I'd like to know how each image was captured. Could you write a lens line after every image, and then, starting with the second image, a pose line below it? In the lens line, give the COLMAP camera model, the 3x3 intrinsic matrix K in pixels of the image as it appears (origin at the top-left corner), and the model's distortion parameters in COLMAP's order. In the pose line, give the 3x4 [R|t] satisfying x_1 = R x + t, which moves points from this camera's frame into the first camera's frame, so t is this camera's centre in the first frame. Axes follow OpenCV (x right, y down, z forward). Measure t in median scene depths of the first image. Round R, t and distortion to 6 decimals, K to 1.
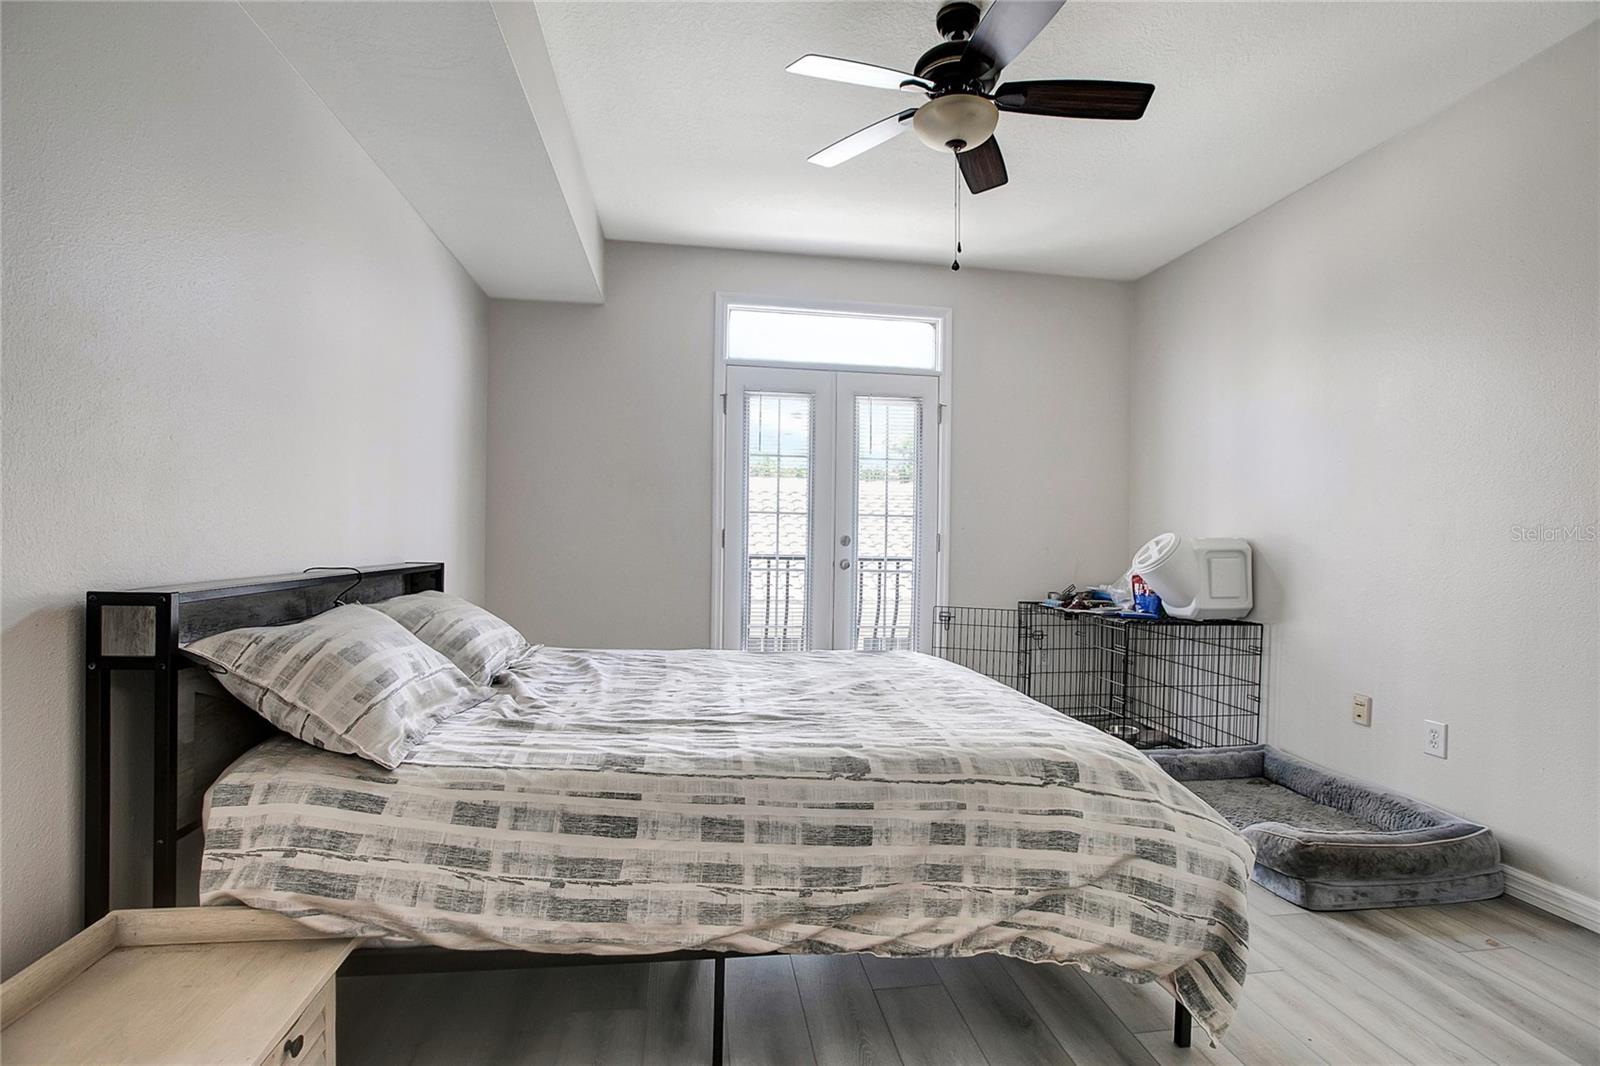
lens RADIAL K [[749.1, 0, 800.1], [0, 749.1, 537.2], [0, 0, 1]] dist [-0.041250, 0.012928]
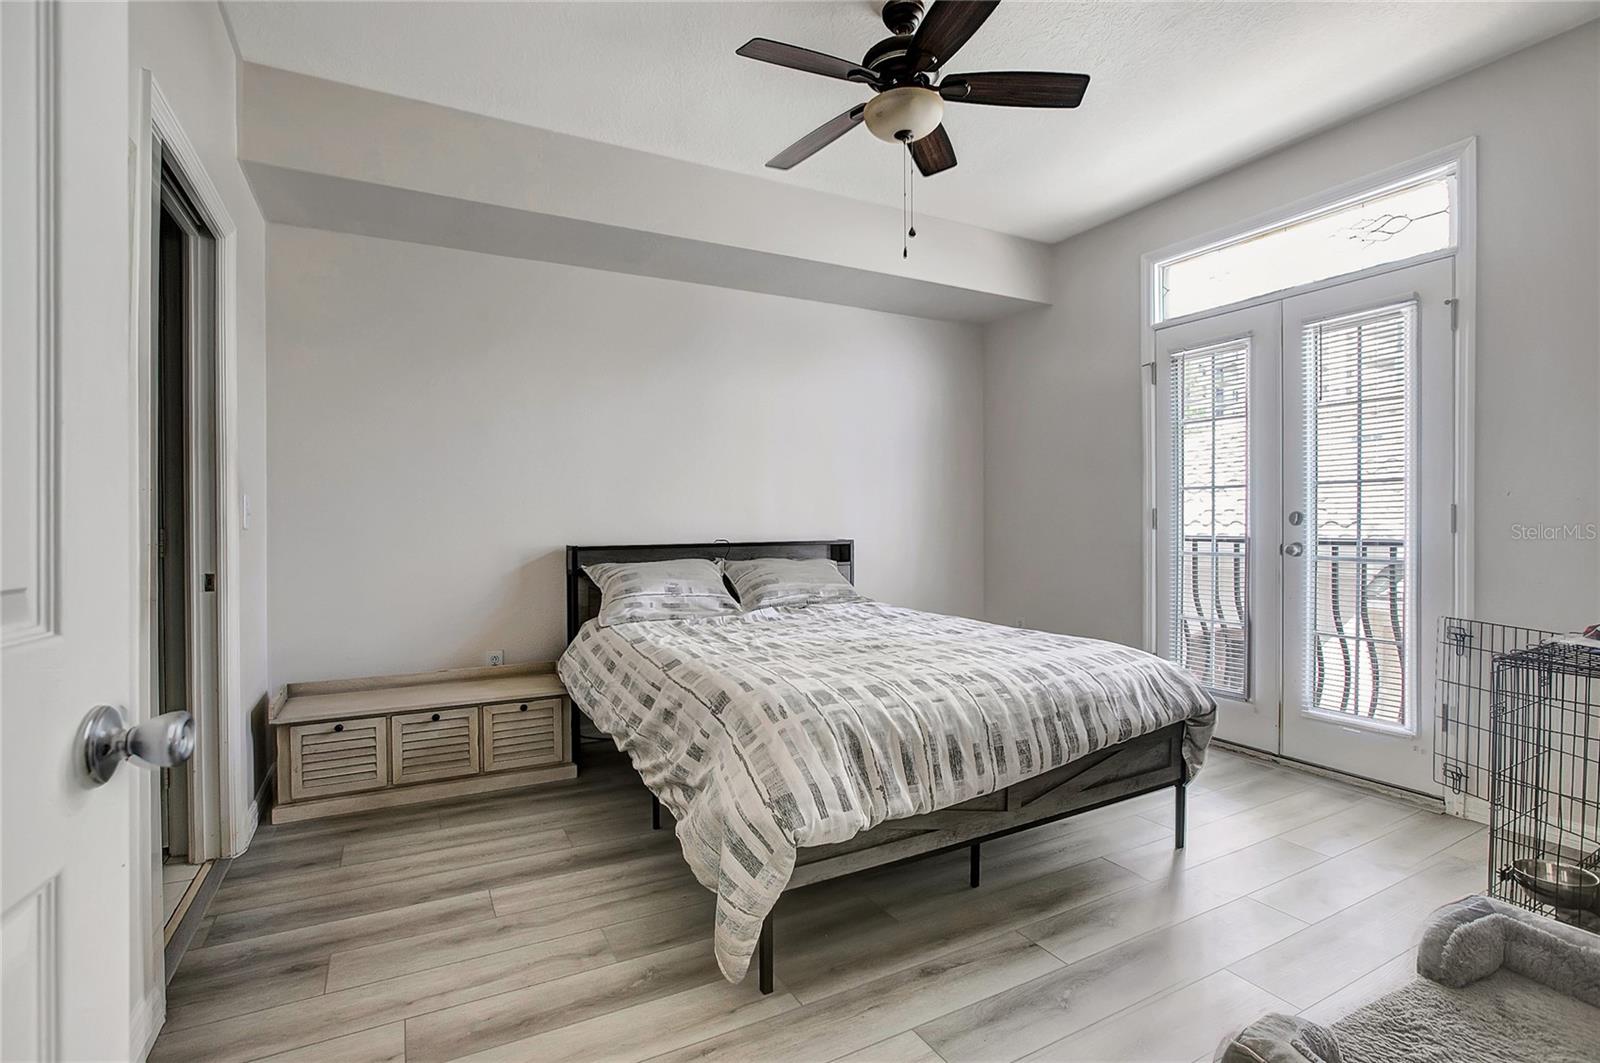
lens RADIAL K [[750.2, 0, 779.5], [0, 750.2, 524.4], [0, 0, 1]] dist [-0.061891, 0.040959]
pose [[0.334877, -0.013271, -0.942168, 0.596067], [0.012287, 0.999877, -0.009716, 0.012140], [0.942182, -0.008323, 0.334999, 0.256616]]
